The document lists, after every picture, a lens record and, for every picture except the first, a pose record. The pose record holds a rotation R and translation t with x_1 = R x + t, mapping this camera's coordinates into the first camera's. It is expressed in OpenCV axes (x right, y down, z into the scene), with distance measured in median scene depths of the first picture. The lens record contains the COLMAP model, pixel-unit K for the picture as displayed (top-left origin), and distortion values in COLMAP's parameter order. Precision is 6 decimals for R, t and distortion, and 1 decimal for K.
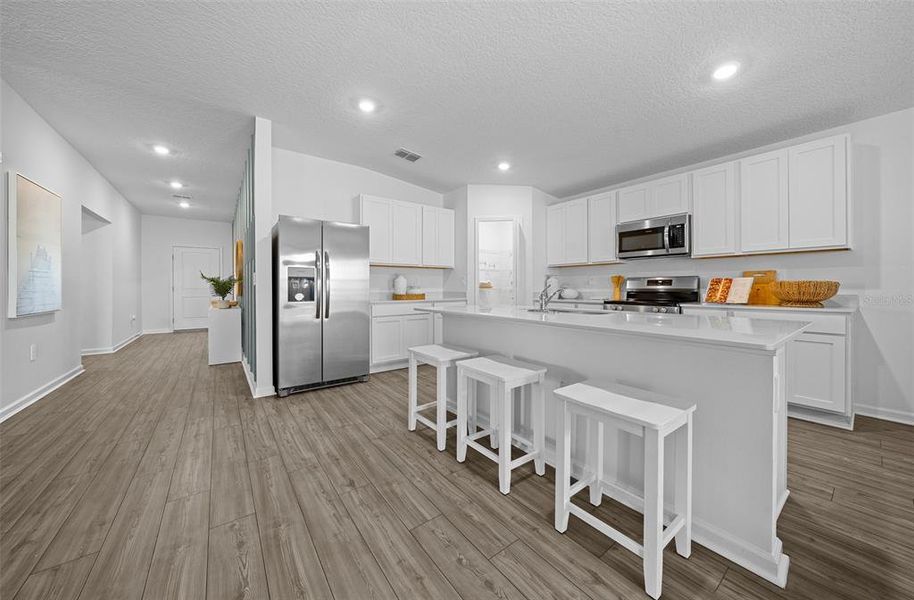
lens RADIAL K [[323.7, 0, 465.3], [0, 323.7, 283.4], [0, 0, 1]] dist [-0.000839, 0.000635]
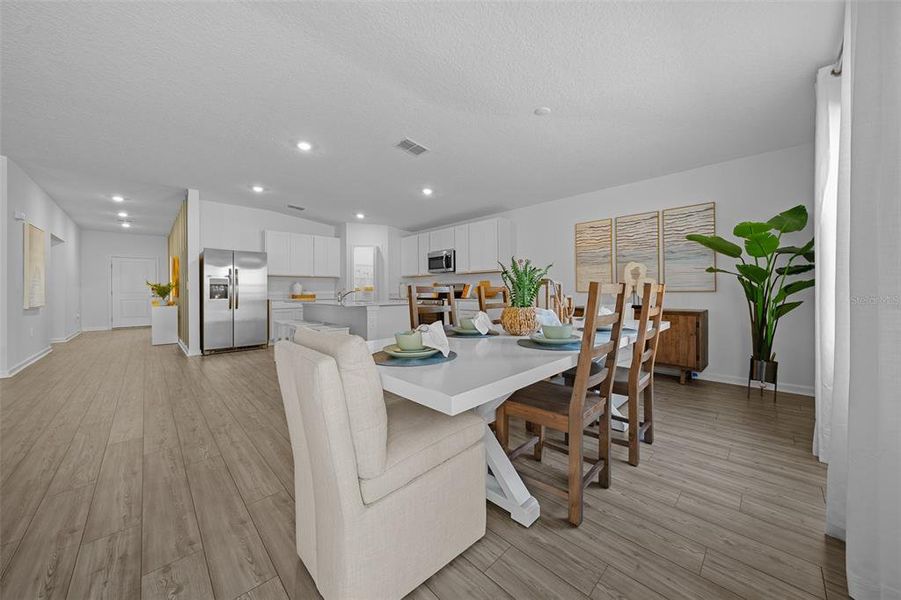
lens RADIAL K [[310.5, 0, 466.8], [0, 310.5, 286.9], [0, 0, 1]] dist [0.001898, 0.000314]
pose [[0.989187, -0.001499, 0.146654, 0.505579], [0.001525, 0.999999, -0.000067, -0.003887], [-0.146653, 0.000290, 0.989188, -0.750357]]
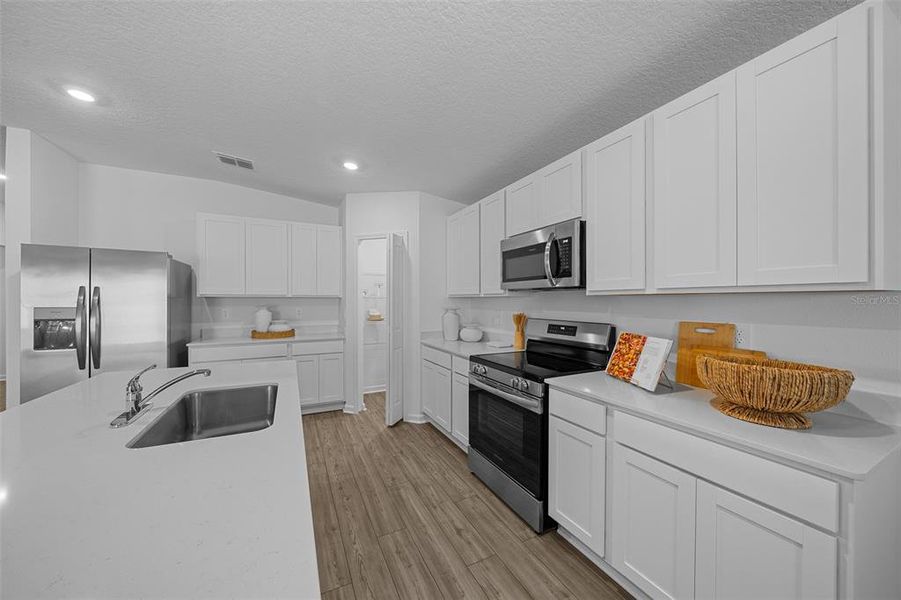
lens RADIAL K [[324.5, 0, 437.5], [0, 324.5, 292.3], [0, 0, 1]] dist [0.002551, 0.000197]
pose [[0.979303, 0.001922, -0.202392, 0.558730], [-0.005111, 0.999871, -0.015237, -0.073817], [0.202336, 0.015956, 0.979186, 0.377277]]
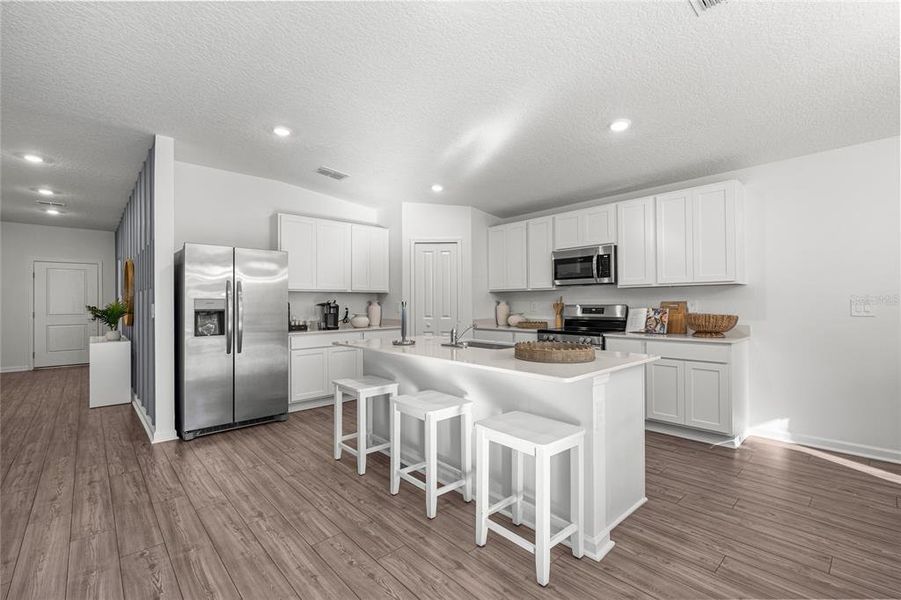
lens RADIAL K [[397.0, 0, 463.3], [0, 397.0, 295.9], [0, 0, 1]] dist [0.011168, -0.001267]
pose [[0.994645, -0.001343, 0.103345, 0.089425], [0.002232, 0.999961, -0.008489, -0.043784], [-0.103330, 0.008675, 0.994609, -0.191177]]
